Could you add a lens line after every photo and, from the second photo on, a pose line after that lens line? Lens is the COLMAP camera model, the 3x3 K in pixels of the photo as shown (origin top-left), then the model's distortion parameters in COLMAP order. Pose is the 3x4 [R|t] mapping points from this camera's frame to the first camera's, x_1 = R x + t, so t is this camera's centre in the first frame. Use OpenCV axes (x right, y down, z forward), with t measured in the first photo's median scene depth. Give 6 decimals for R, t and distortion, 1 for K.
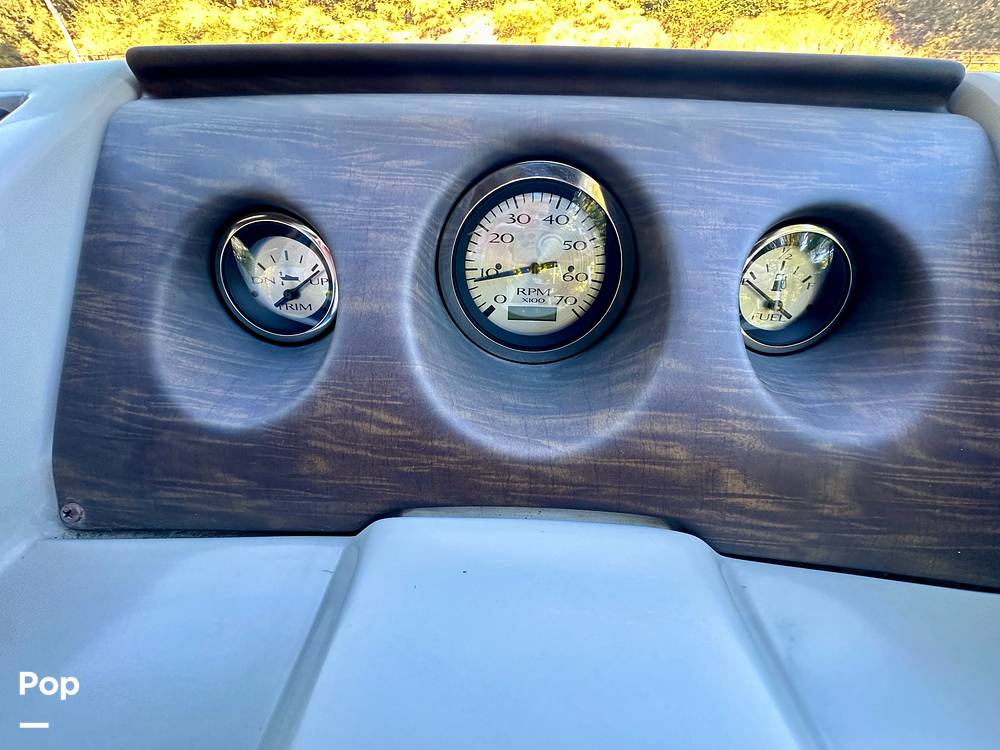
lens RADIAL K [[400.9, 0, 498.8], [0, 400.9, 374.2], [0, 0, 1]] dist [-0.002998, 0.000263]
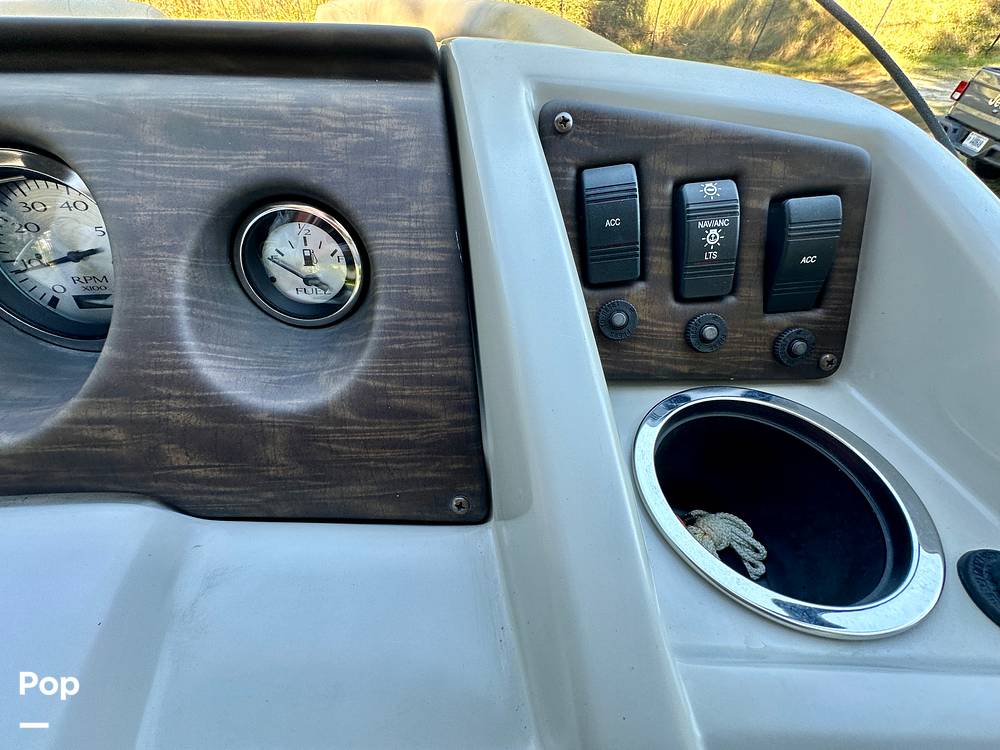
lens RADIAL K [[400.9, 0, 498.8], [0, 400.9, 374.2], [0, 0, 1]] dist [-0.002998, 0.000263]
pose [[0.993350, -0.083243, 0.079536, 1.363600], [0.074978, 0.991977, 0.101782, 0.003510], [-0.087371, -0.095141, 0.991622, -0.133900]]
